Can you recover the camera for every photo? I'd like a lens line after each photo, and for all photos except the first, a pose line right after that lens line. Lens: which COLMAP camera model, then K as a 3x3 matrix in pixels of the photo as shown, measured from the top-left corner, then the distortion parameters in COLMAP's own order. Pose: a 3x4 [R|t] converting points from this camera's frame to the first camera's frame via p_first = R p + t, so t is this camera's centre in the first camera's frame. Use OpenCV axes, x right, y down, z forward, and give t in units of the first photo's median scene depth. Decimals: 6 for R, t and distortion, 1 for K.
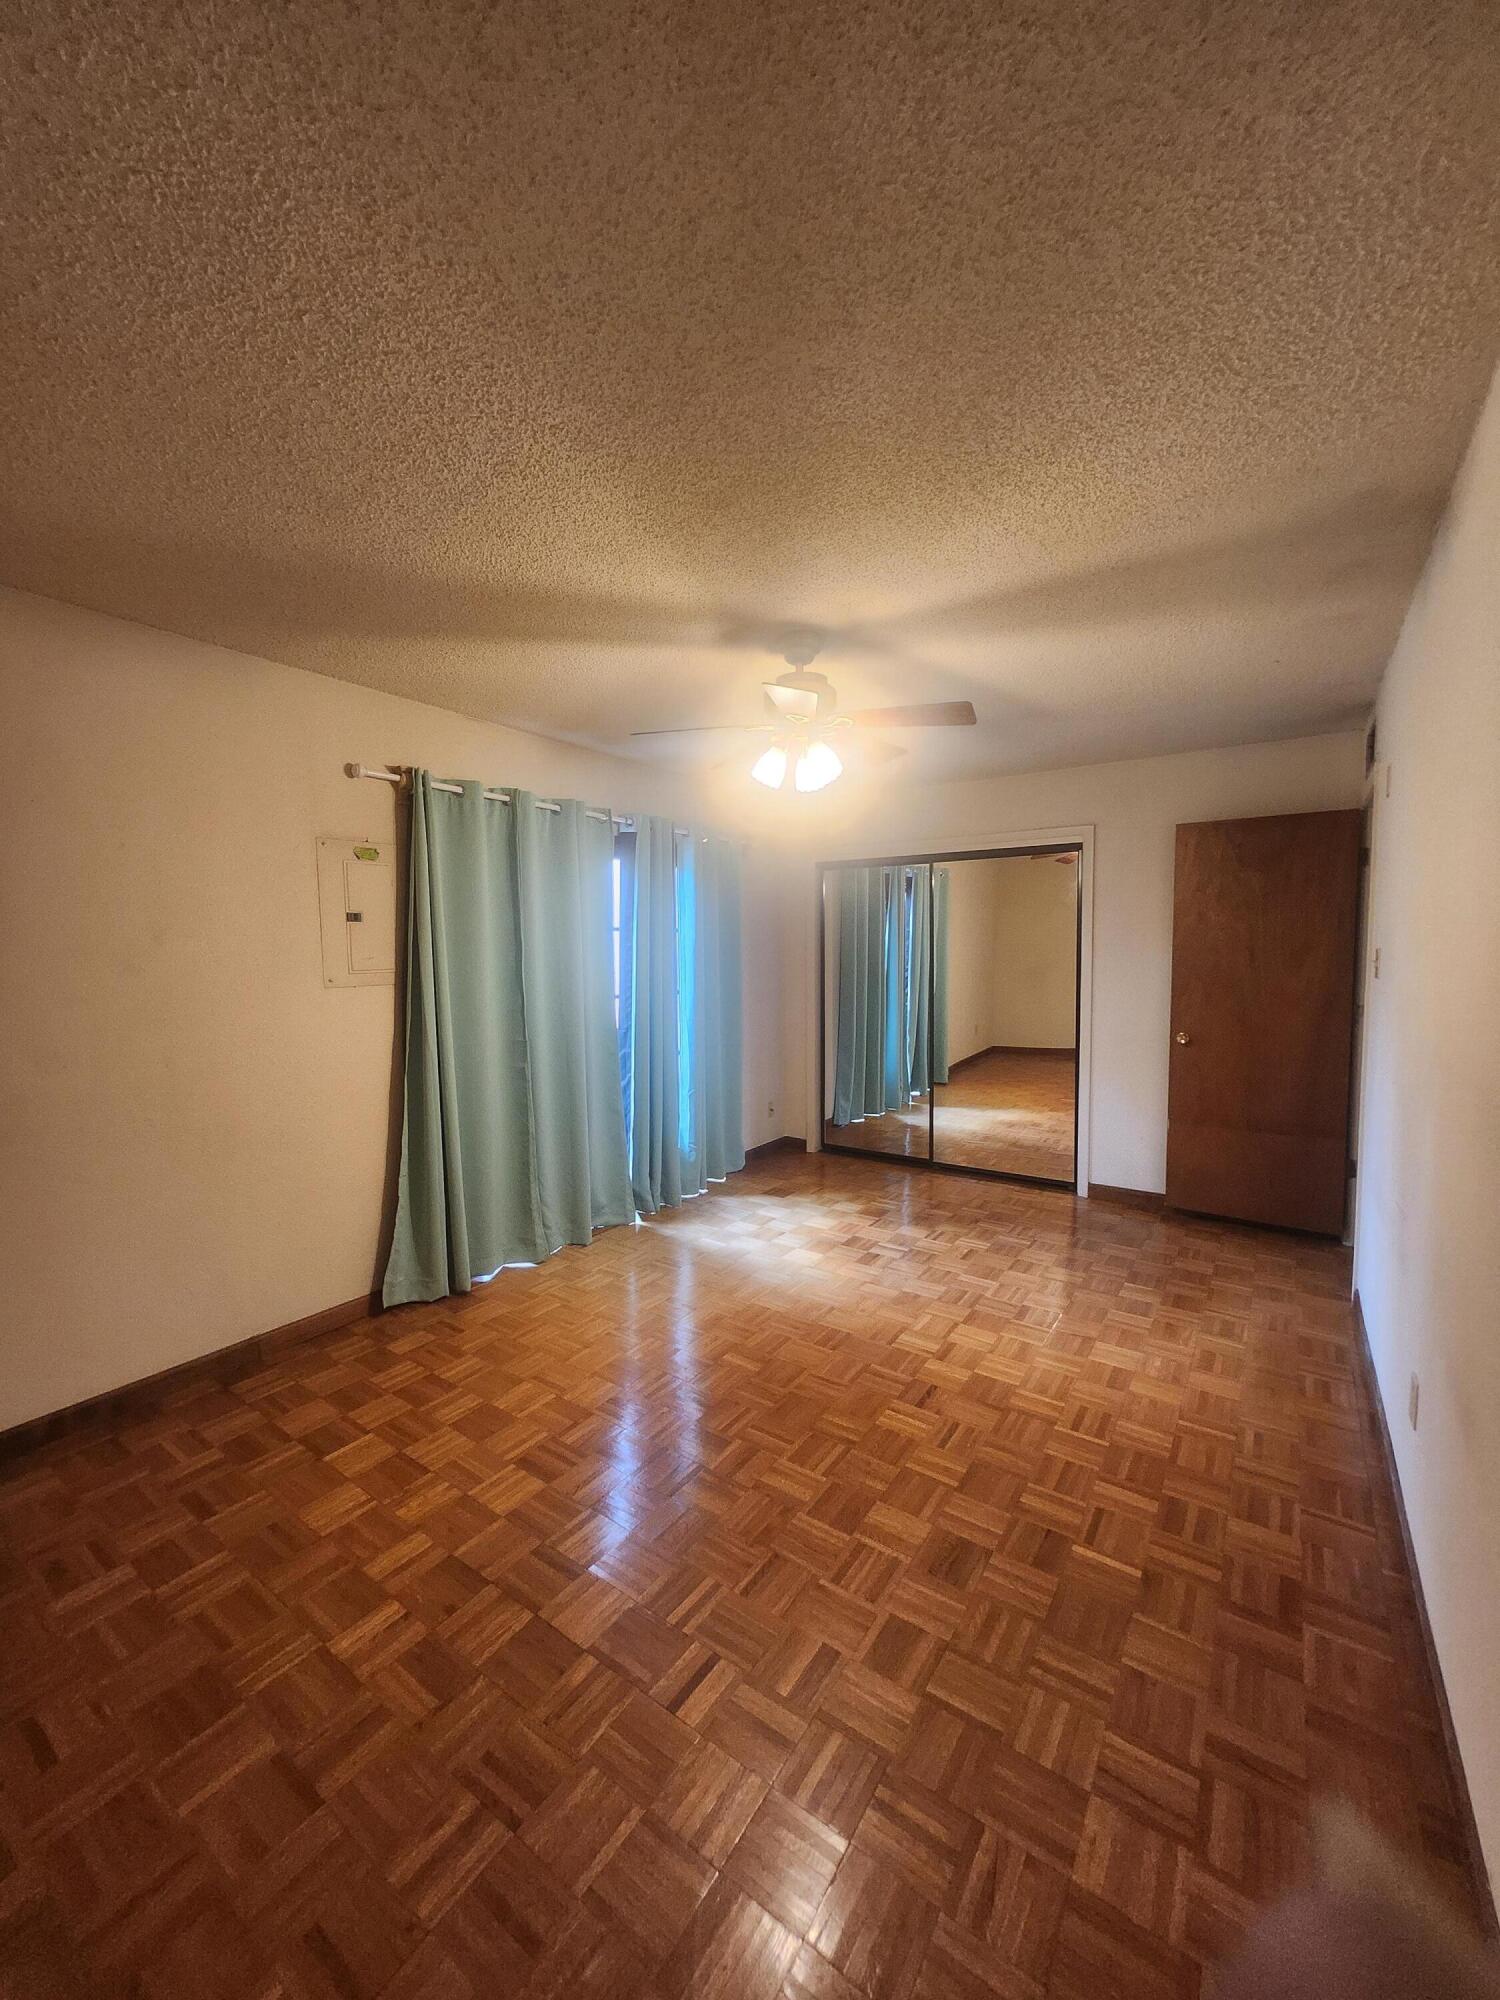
lens RADIAL K [[784.5, 0, 738.1], [0, 784.5, 997.3], [0, 0, 1]] dist [-0.002087, 0.000595]
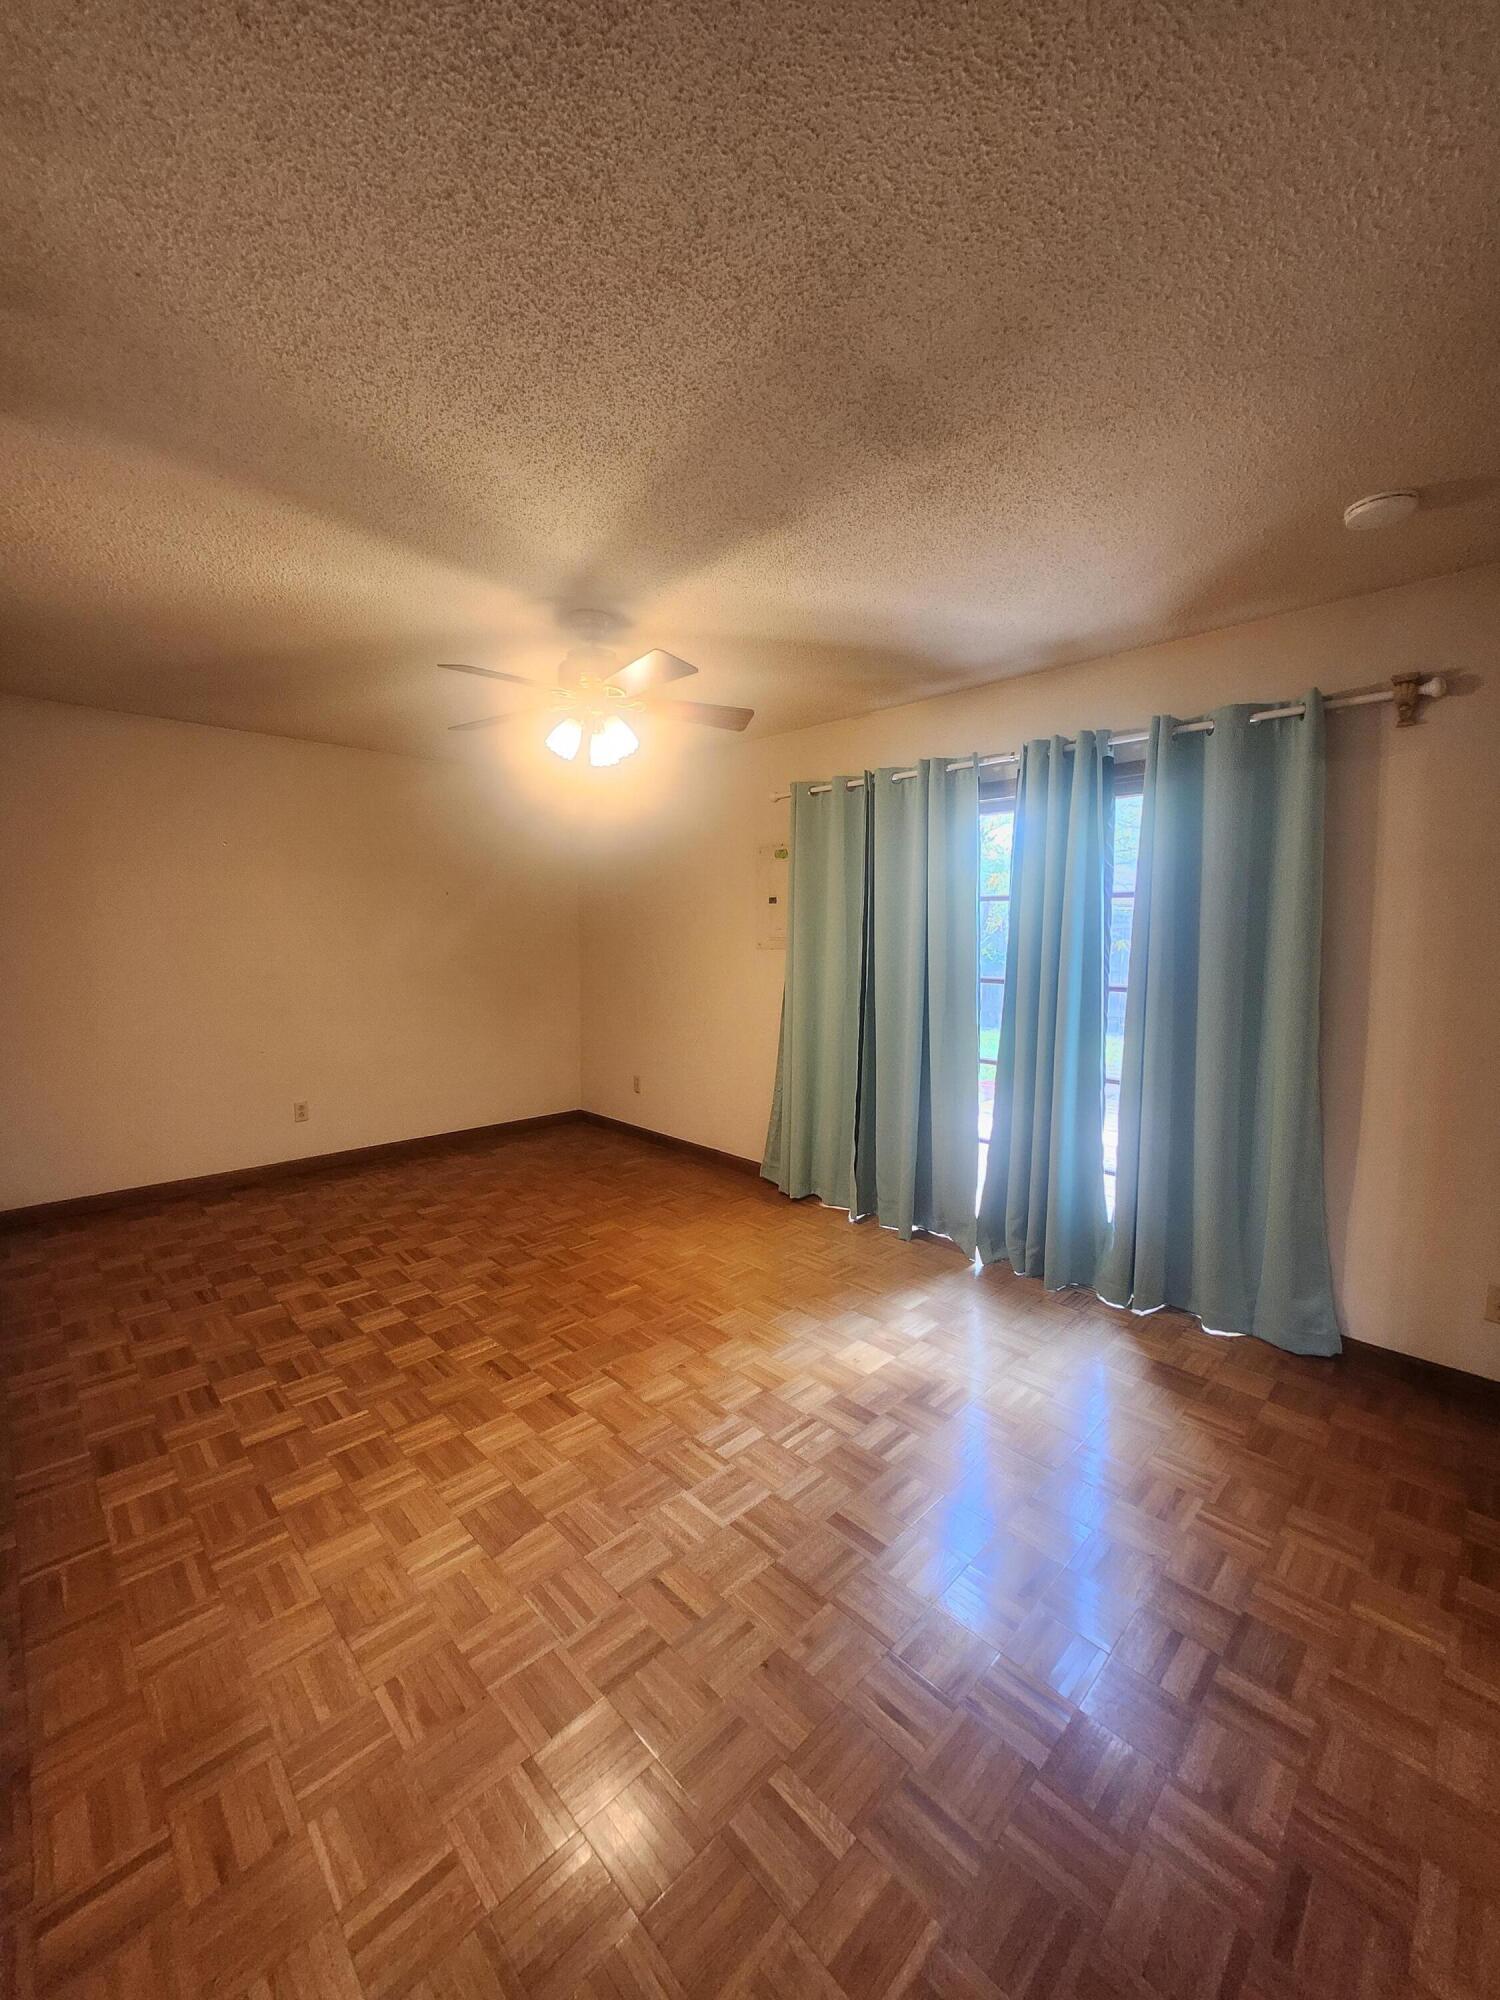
lens RADIAL K [[784.5, 0, 738.1], [0, 784.5, 997.3], [0, 0, 1]] dist [-0.002087, 0.000595]
pose [[-0.188060, 0.086587, -0.978333, 1.017146], [-0.067116, 0.992645, 0.100755, -0.072468], [0.979862, 0.084609, -0.180865, 1.312661]]
